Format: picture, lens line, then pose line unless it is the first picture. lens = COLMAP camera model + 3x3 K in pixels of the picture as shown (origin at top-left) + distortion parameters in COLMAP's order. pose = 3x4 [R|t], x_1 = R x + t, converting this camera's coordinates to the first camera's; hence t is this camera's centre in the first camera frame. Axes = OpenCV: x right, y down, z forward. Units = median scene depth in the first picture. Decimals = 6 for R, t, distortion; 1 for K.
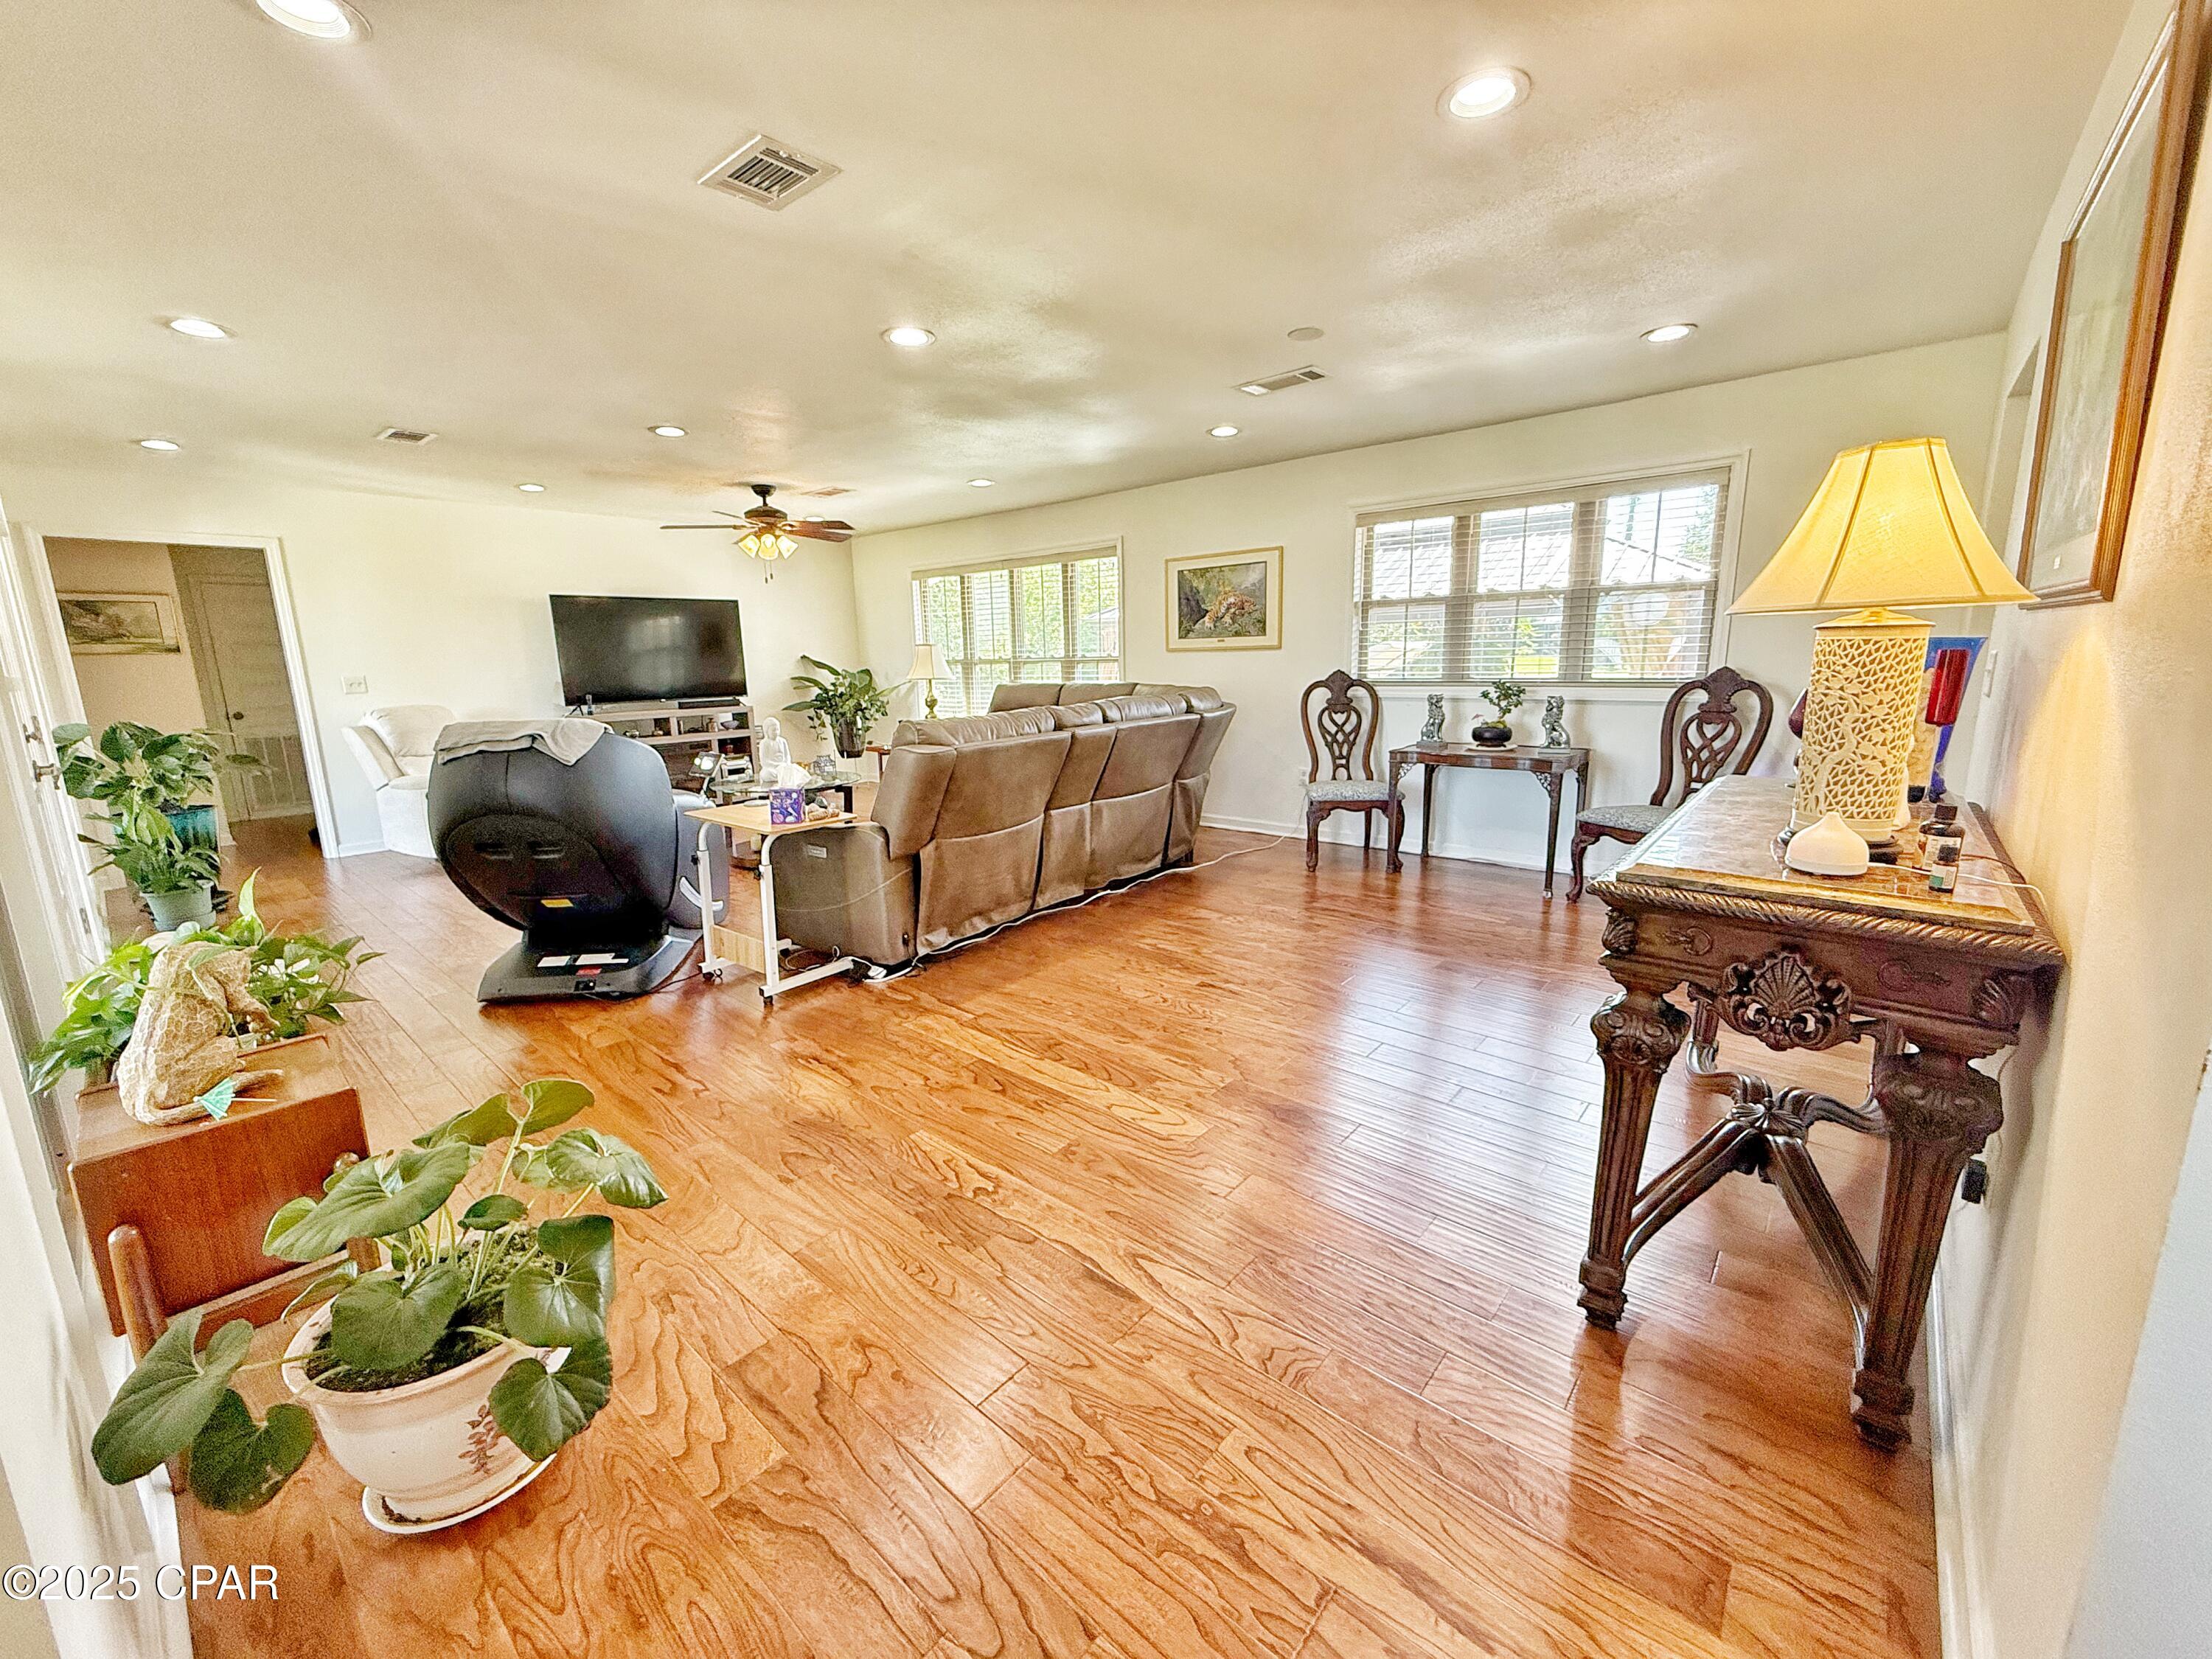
lens RADIAL K [[904.7, 0, 1106.0], [0, 904.7, 829.5], [0, 0, 1]] dist [0.001678, 0.000082]
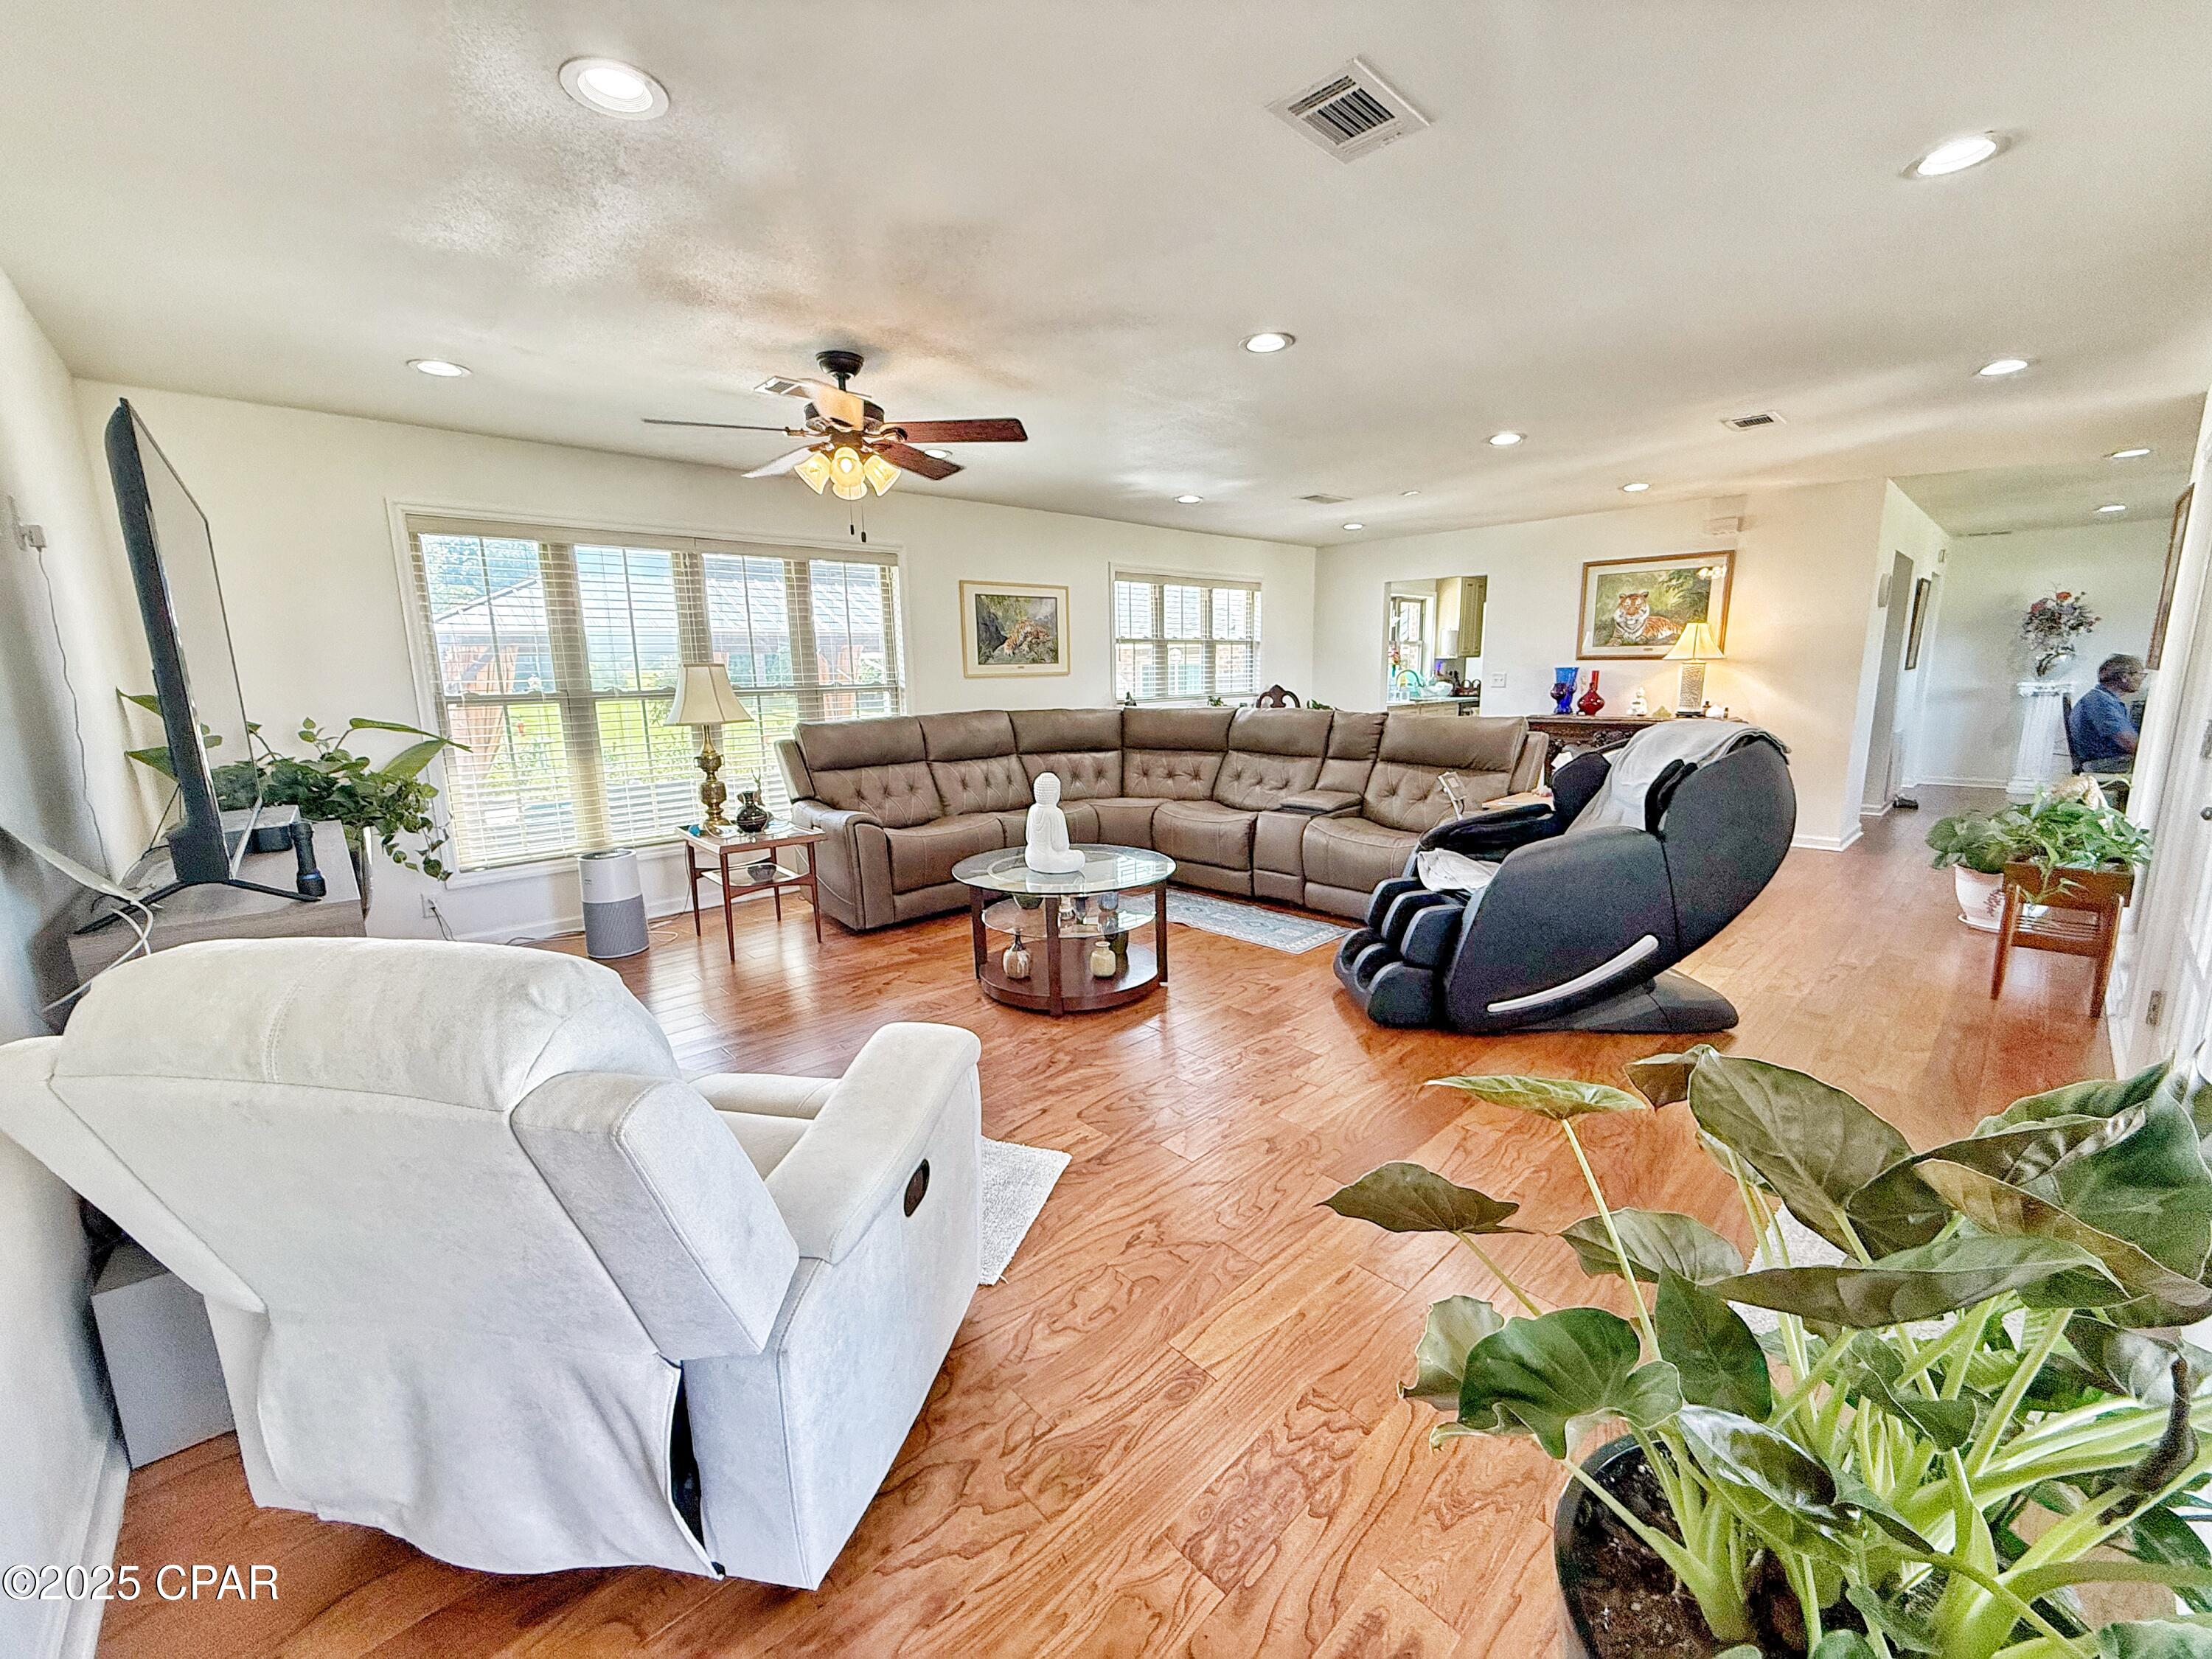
lens RADIAL K [[871.8, 0, 1106.0], [0, 871.8, 829.5], [0, 0, 1]] dist [0.046470, 0.000036]
pose [[0.122468, -0.152023, 0.980760, -0.875769], [0.214701, 0.968857, 0.123368, -0.130505], [-0.968971, 0.195462, 0.151293, 0.787879]]
